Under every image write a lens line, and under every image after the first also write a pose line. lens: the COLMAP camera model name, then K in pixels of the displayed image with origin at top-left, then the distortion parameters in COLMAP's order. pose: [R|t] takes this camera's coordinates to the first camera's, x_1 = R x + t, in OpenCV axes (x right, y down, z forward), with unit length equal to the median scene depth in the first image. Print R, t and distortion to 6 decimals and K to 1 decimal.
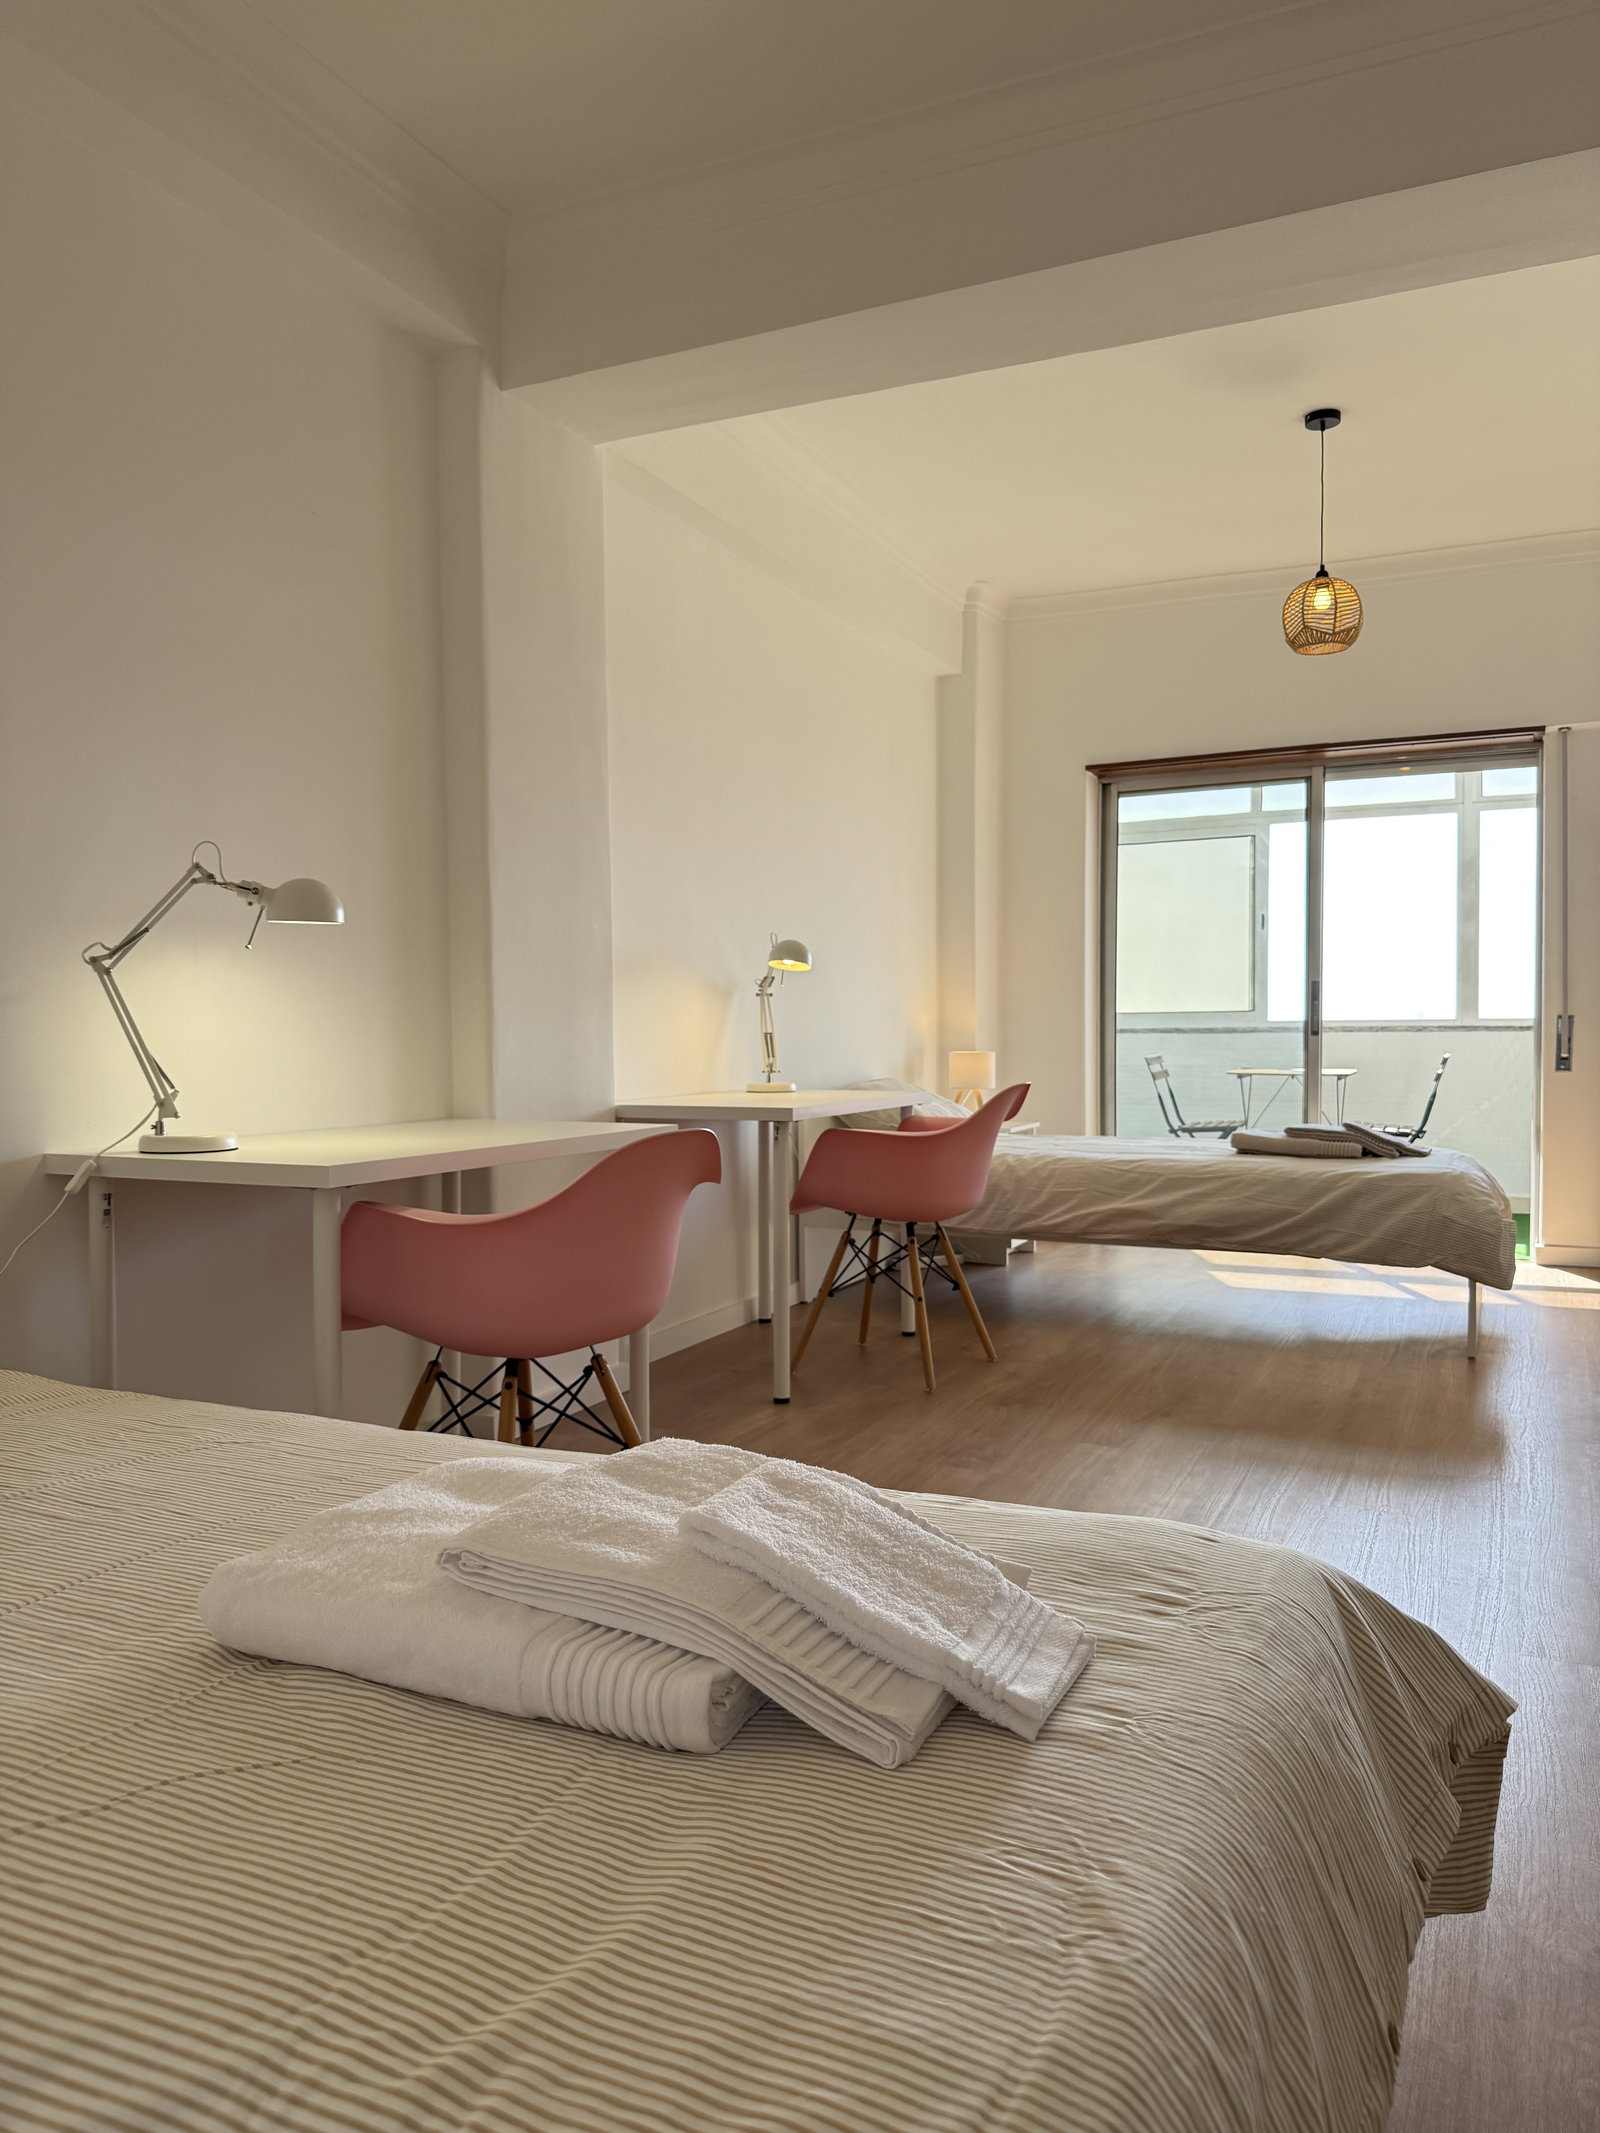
lens RADIAL K [[1495.5, 0, 791.1], [0, 1495.5, 1075.4], [0, 0, 1]] dist [0.086615, -0.122730]
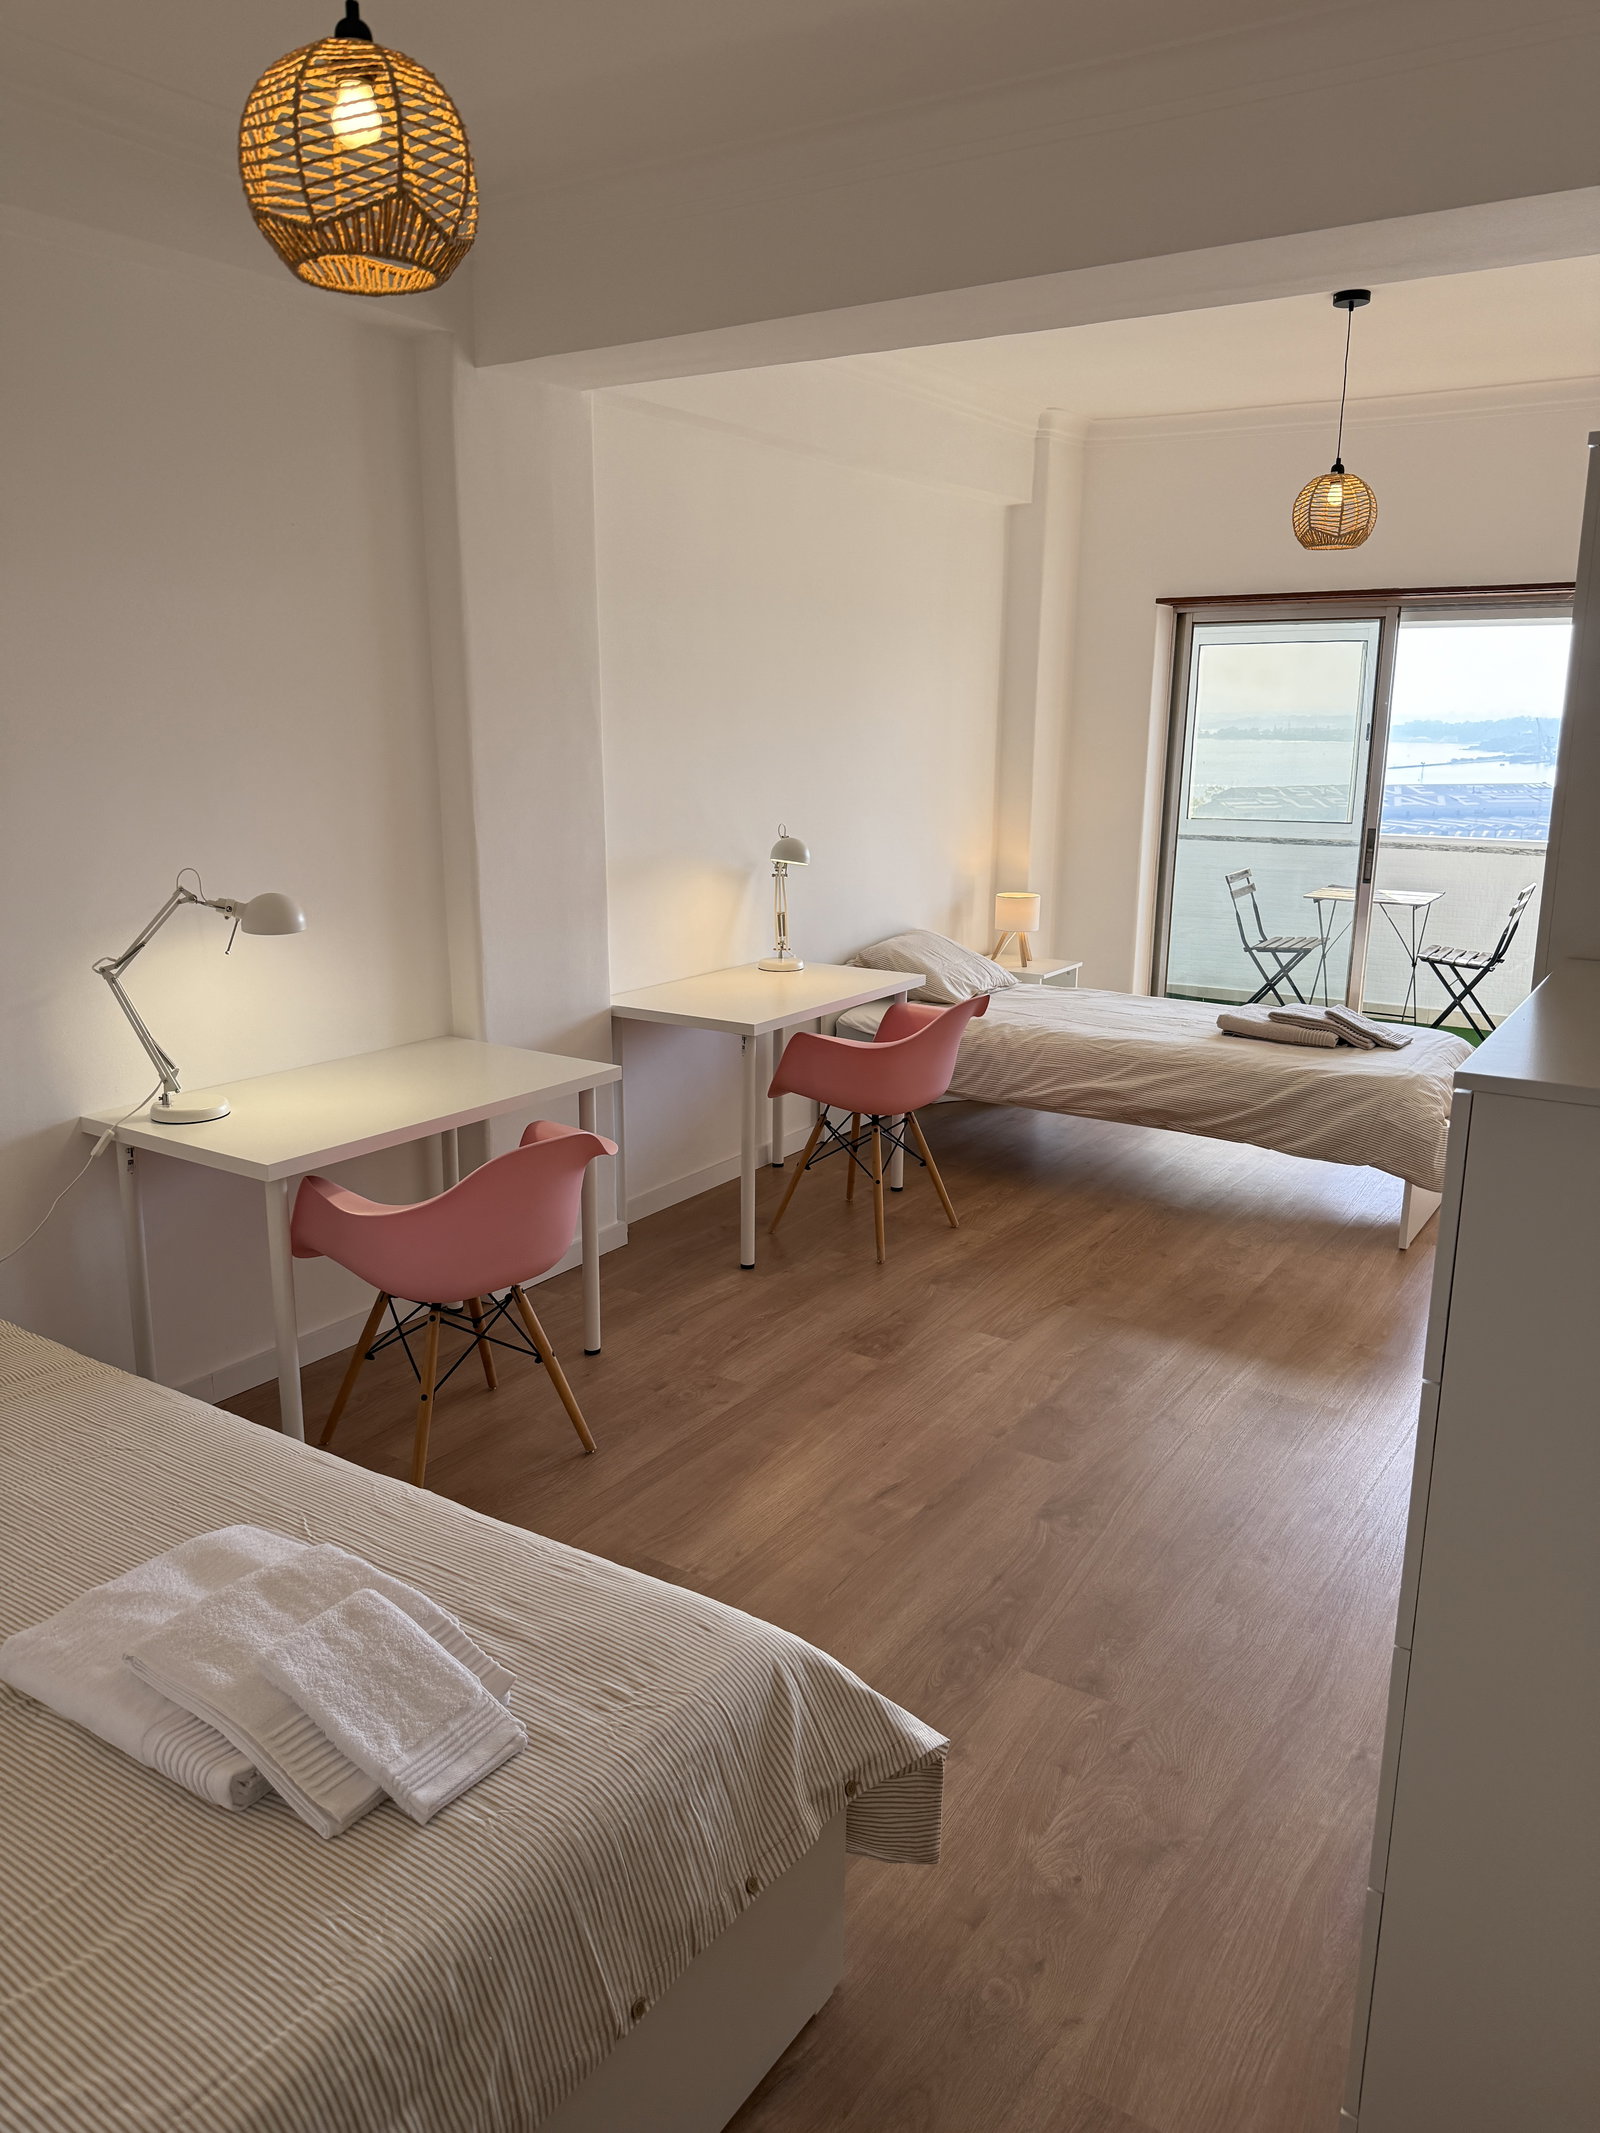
lens RADIAL K [[1495.5, 0, 789.6], [0, 1495.5, 1059.3], [0, 0, 1]] dist [0.086615, -0.122730]
pose [[0.990268, 0.043171, -0.132311, 0.138318], [-0.016887, 0.980922, 0.193669, -0.132971], [0.138148, -0.189550, 0.972104, -0.075033]]
